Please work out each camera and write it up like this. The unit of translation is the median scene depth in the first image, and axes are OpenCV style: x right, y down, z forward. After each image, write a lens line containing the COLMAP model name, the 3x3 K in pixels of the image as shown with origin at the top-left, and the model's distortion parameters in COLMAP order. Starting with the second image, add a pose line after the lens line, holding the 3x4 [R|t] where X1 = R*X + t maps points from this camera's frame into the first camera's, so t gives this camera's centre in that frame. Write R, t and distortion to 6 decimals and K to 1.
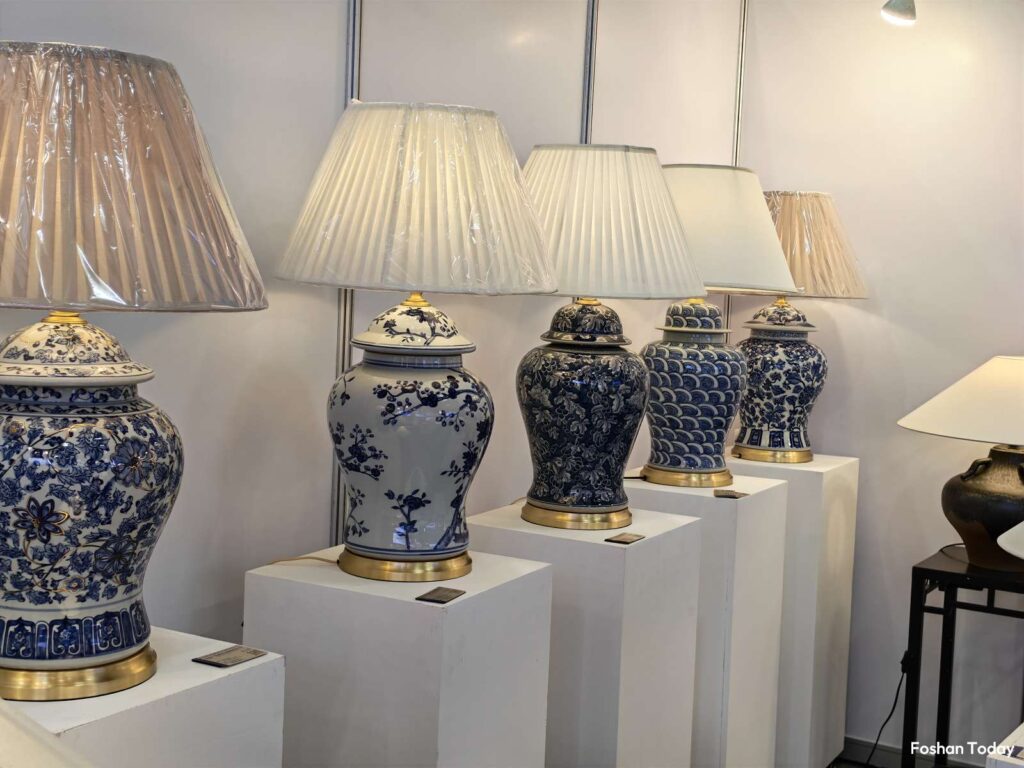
lens RADIAL K [[1421.2, 0, 488.4], [0, 1421.2, 374.6], [0, 0, 1]] dist [0.105317, -0.063380]
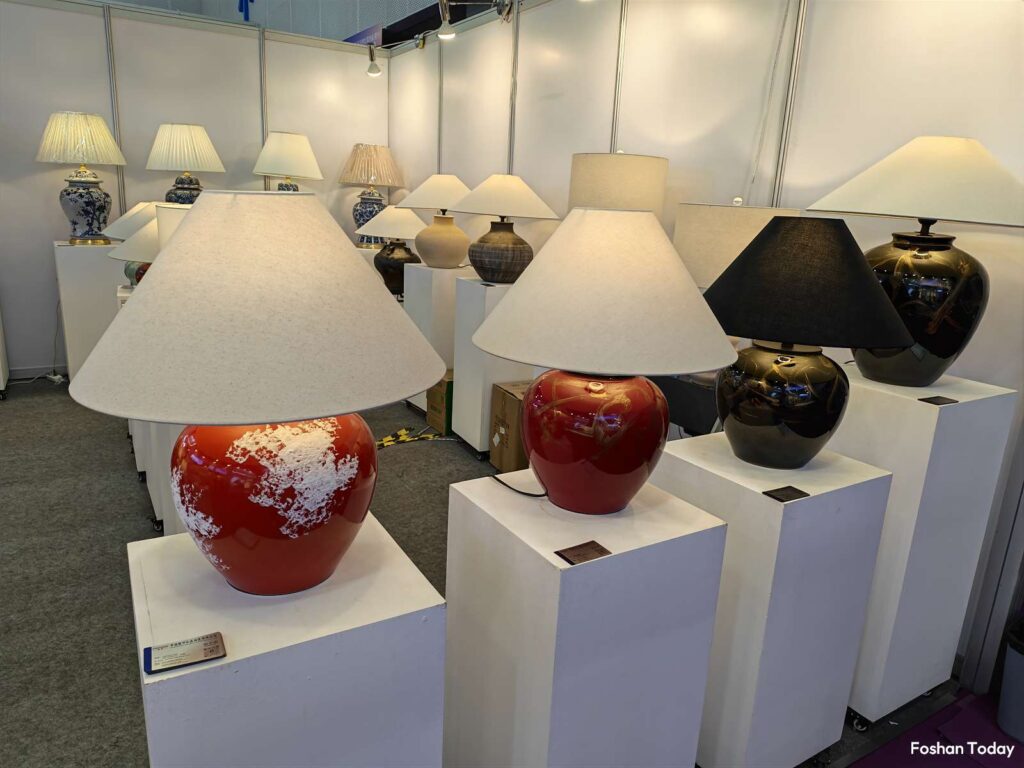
lens RADIAL K [[707.1, 0, 515.5], [0, 707.1, 394.7], [0, 0, 1]] dist [0.084736, -0.121745]
pose [[0.879518, 0.130057, -0.457749, 1.647084], [-0.054887, 0.983233, 0.173899, 0.123901], [0.472690, -0.127823, 0.871909, -0.134584]]
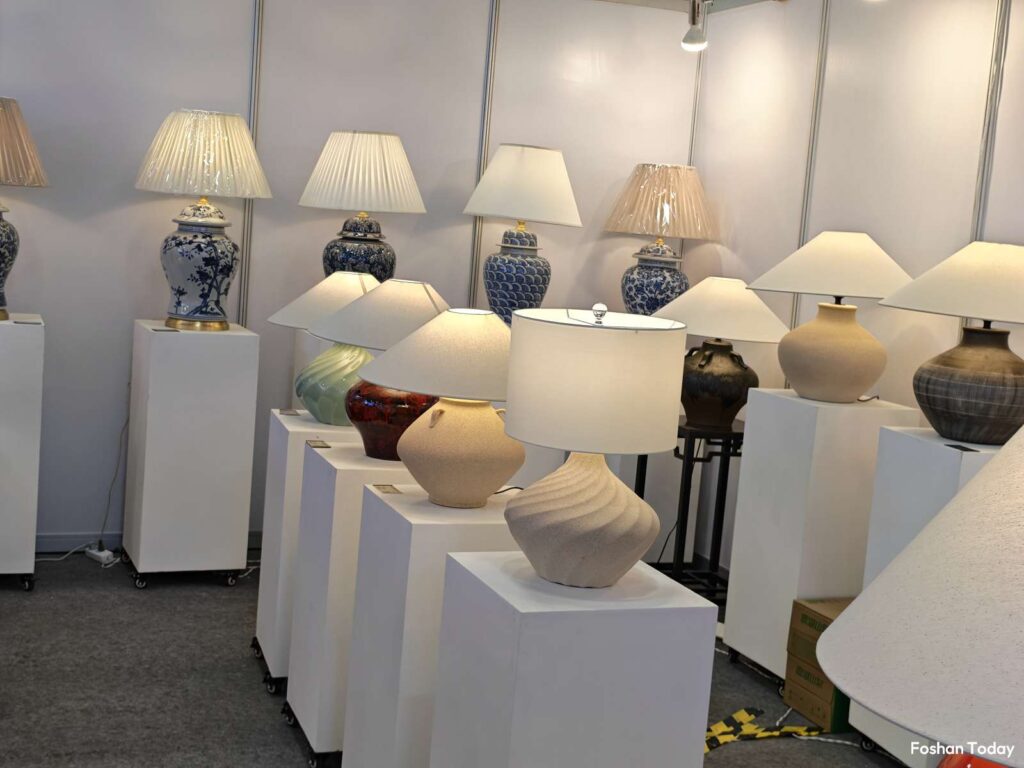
lens RADIAL K [[1421.2, 0, 488.4], [0, 1421.2, 374.6], [0, 0, 1]] dist [0.105317, -0.063380]
pose [[0.770039, 0.095784, -0.630766, 1.486500], [-0.101605, 0.994459, 0.026973, 0.094076], [0.629854, 0.043319, 0.775504, -0.345747]]
